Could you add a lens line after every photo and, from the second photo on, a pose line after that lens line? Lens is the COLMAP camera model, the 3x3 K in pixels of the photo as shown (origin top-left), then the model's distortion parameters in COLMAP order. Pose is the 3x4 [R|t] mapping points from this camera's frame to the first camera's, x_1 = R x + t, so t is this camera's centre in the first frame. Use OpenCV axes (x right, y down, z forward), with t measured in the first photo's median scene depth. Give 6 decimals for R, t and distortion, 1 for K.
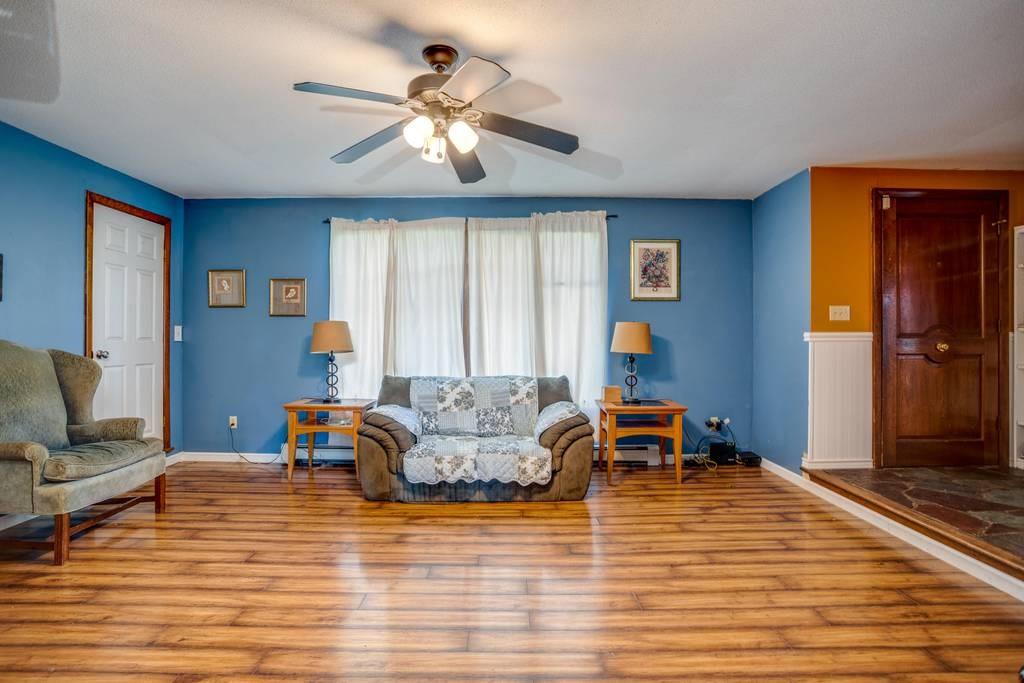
lens RADIAL K [[503.8, 0, 508.2], [0, 503.8, 342.2], [0, 0, 1]] dist [-0.068732, 0.028492]
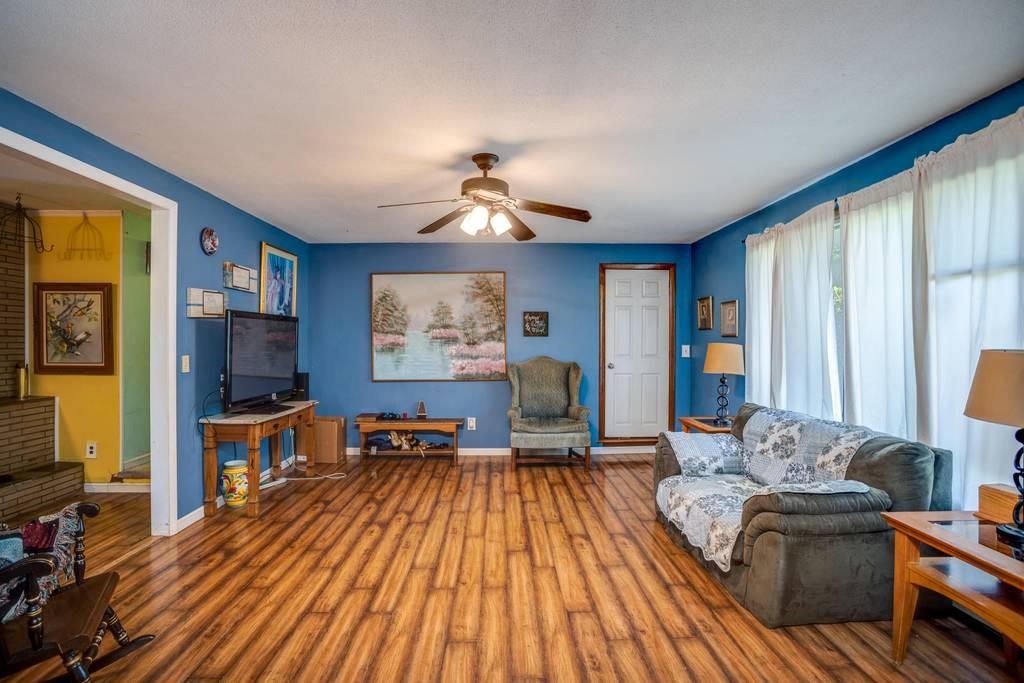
lens RADIAL K [[503.8, 0, 510.6], [0, 503.8, 337.0], [0, 0, 1]] dist [-0.068732, 0.028492]
pose [[0.021137, -0.007783, -0.999746, 0.745443], [-0.006817, 0.999945, -0.007929, -0.049708], [0.999753, 0.006983, 0.021083, 0.630490]]
